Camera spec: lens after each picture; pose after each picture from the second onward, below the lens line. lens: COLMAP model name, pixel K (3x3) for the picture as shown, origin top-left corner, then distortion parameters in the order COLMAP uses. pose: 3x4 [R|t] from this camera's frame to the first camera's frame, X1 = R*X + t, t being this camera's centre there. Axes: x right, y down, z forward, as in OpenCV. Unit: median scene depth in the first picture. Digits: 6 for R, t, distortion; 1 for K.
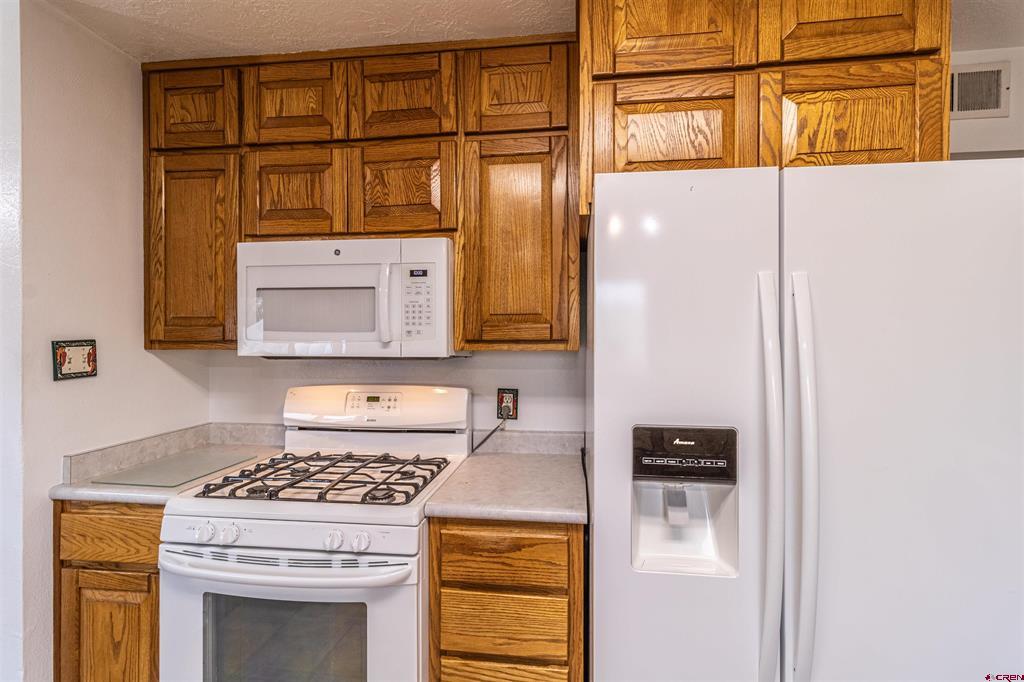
lens RADIAL K [[472.1, 0, 515.6], [0, 472.1, 334.8], [0, 0, 1]] dist [0.003532, 0.000130]
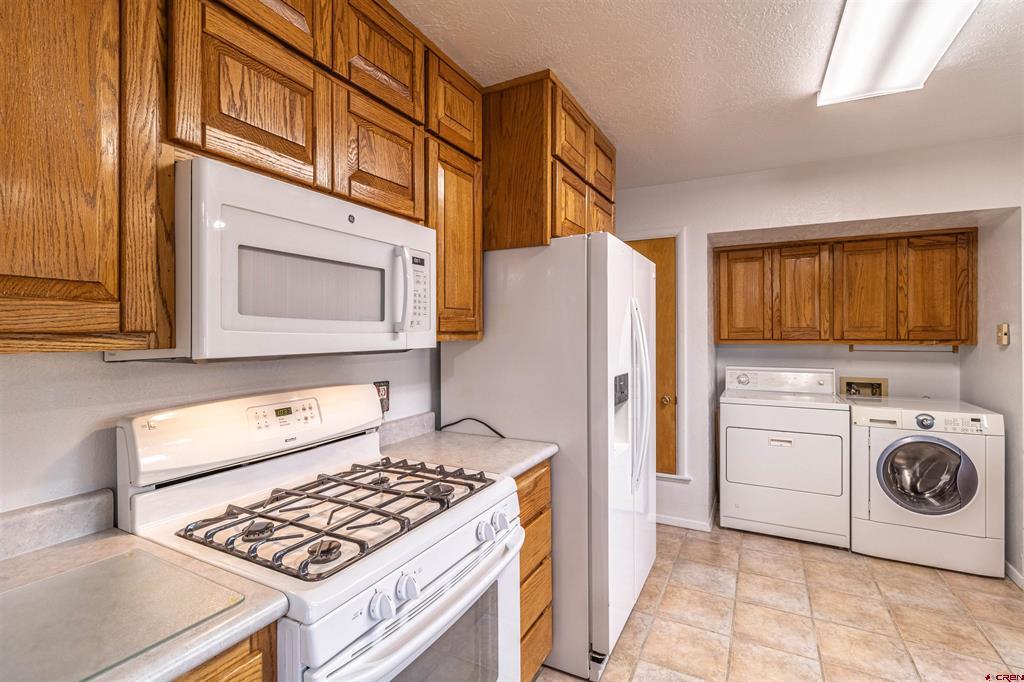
lens RADIAL K [[472.1, 0, 515.6], [0, 472.1, 334.8], [0, 0, 1]] dist [0.003532, 0.000130]
pose [[0.346854, -0.004508, 0.937908, -1.012398], [0.000754, 0.999989, 0.004527, 0.014374], [-0.937919, -0.000863, 0.346854, 0.469226]]
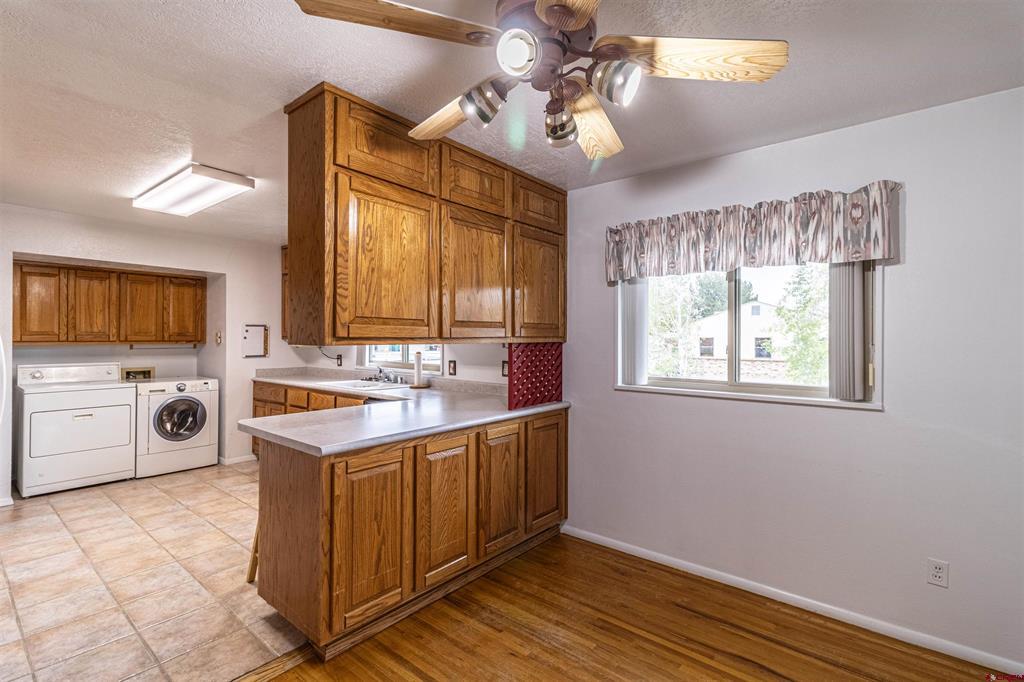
lens RADIAL K [[472.1, 0, 515.6], [0, 472.1, 334.8], [0, 0, 1]] dist [0.003532, 0.000130]
pose [[-0.847293, 0.000199, 0.531126, -2.219253], [-0.004773, 0.999957, -0.007989, 0.018498], [-0.531105, -0.009304, -0.847255, 1.061252]]
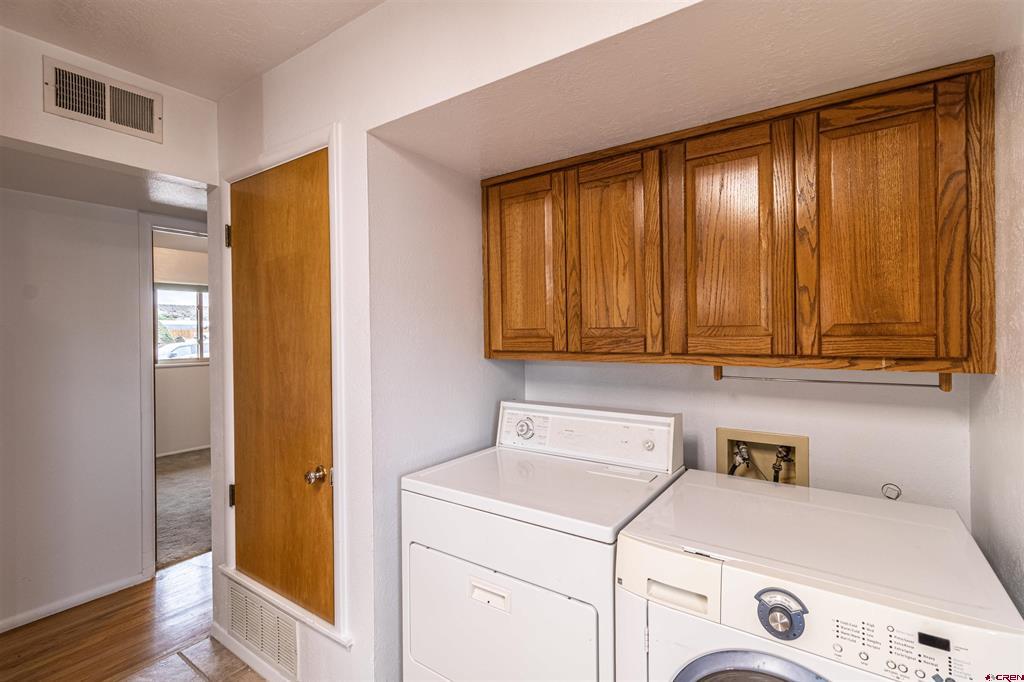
lens RADIAL K [[472.2, 0, 517.6], [0, 472.2, 335.6], [0, 0, 1]] dist [0.002207, 0.000691]
pose [[0.463494, -0.004506, 0.886089, 0.425199], [0.004746, 0.999985, 0.002603, 0.004773], [-0.886087, 0.002999, 0.463508, -0.289356]]
